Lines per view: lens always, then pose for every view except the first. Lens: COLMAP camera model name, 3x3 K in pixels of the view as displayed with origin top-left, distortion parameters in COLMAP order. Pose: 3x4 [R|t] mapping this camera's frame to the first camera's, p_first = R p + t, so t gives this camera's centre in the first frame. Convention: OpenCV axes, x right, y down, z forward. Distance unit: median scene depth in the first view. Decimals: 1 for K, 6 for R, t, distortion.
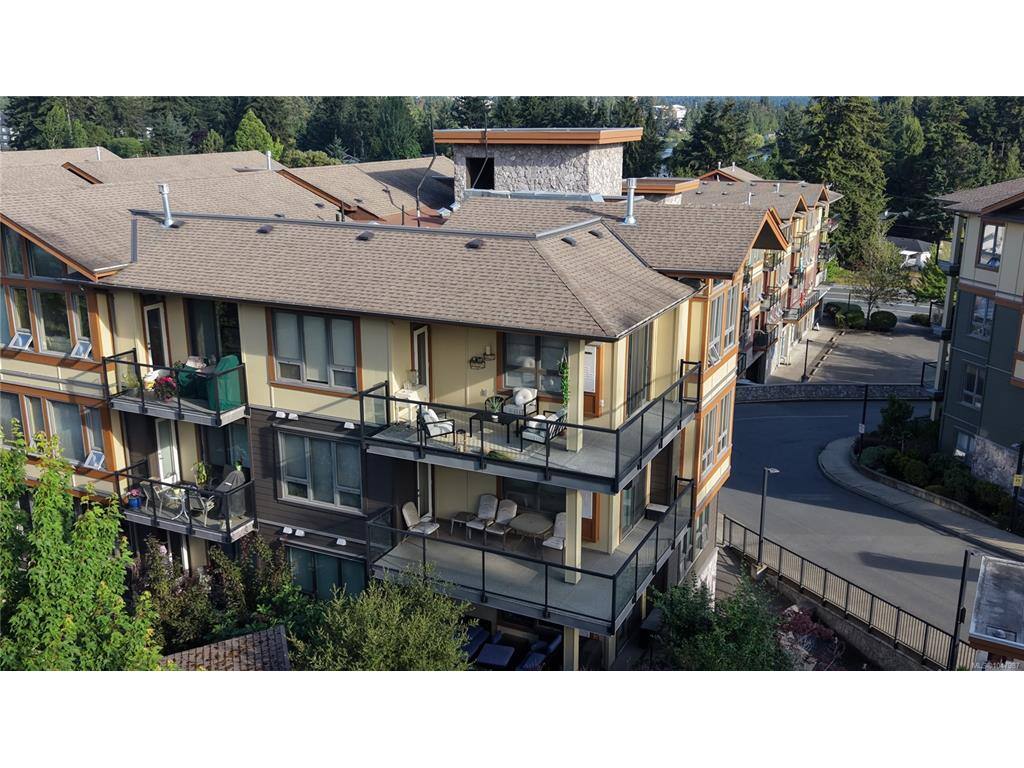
lens RADIAL K [[994.3, 0, 528.9], [0, 994.3, 380.3], [0, 0, 1]] dist [-0.000353, 0.000000]
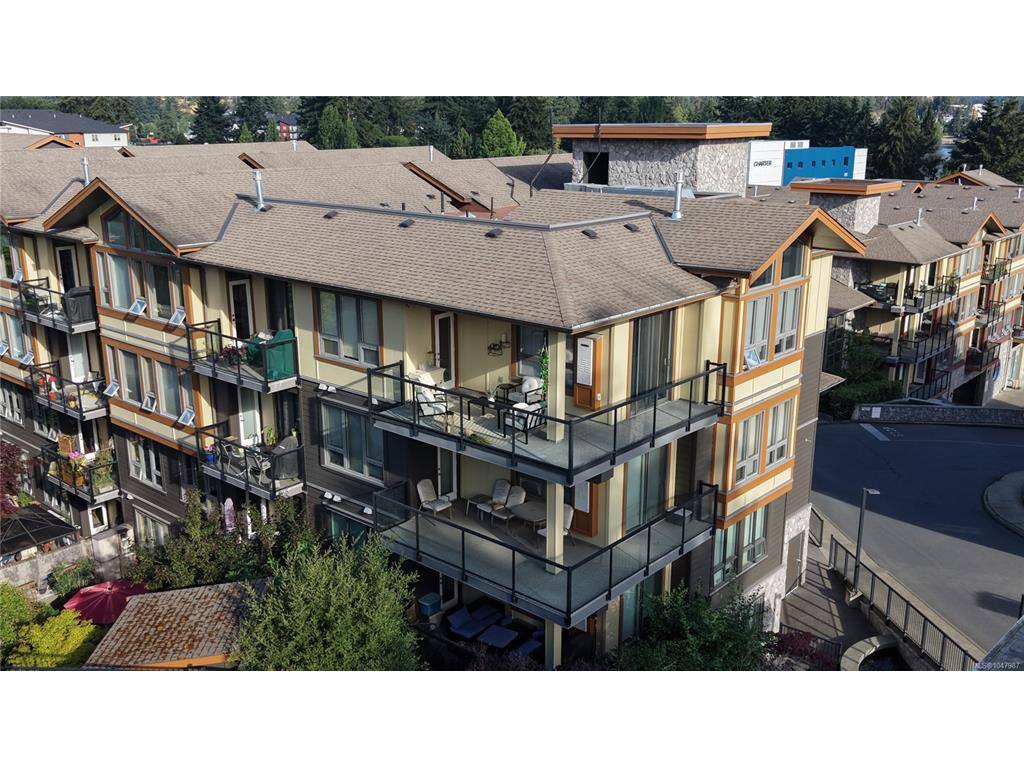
lens RADIAL K [[994.3, 0, 521.2], [0, 994.3, 388.1], [0, 0, 1]] dist [-0.000353, 0.000000]
pose [[0.961610, 0.072506, -0.264666, 0.226093], [-0.070622, 0.997364, 0.016641, 0.002676], [0.265175, 0.002689, 0.964196, 0.019346]]
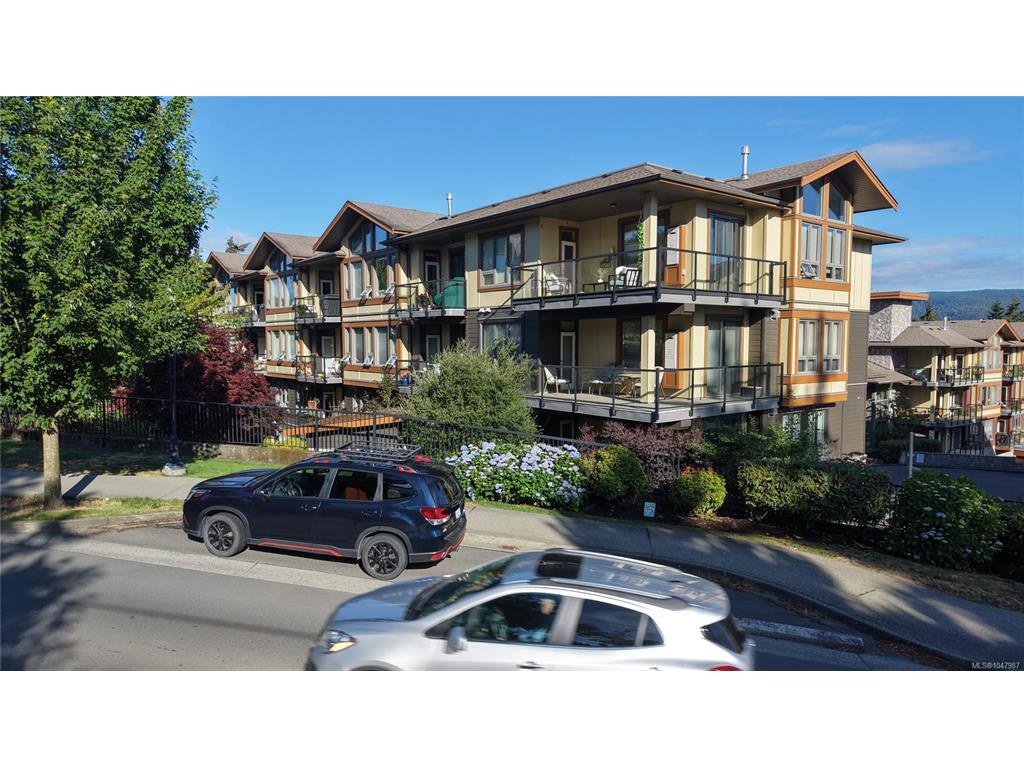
lens RADIAL K [[687.4, 0, 509.2], [0, 687.4, 384.8], [0, 0, 1]] dist [-0.008781, 0.003849]
pose [[0.891278, 0.022546, -0.452896, 0.242406], [-0.114276, 0.977696, -0.176217, 0.302748], [0.438822, 0.208813, 0.873975, 0.127480]]
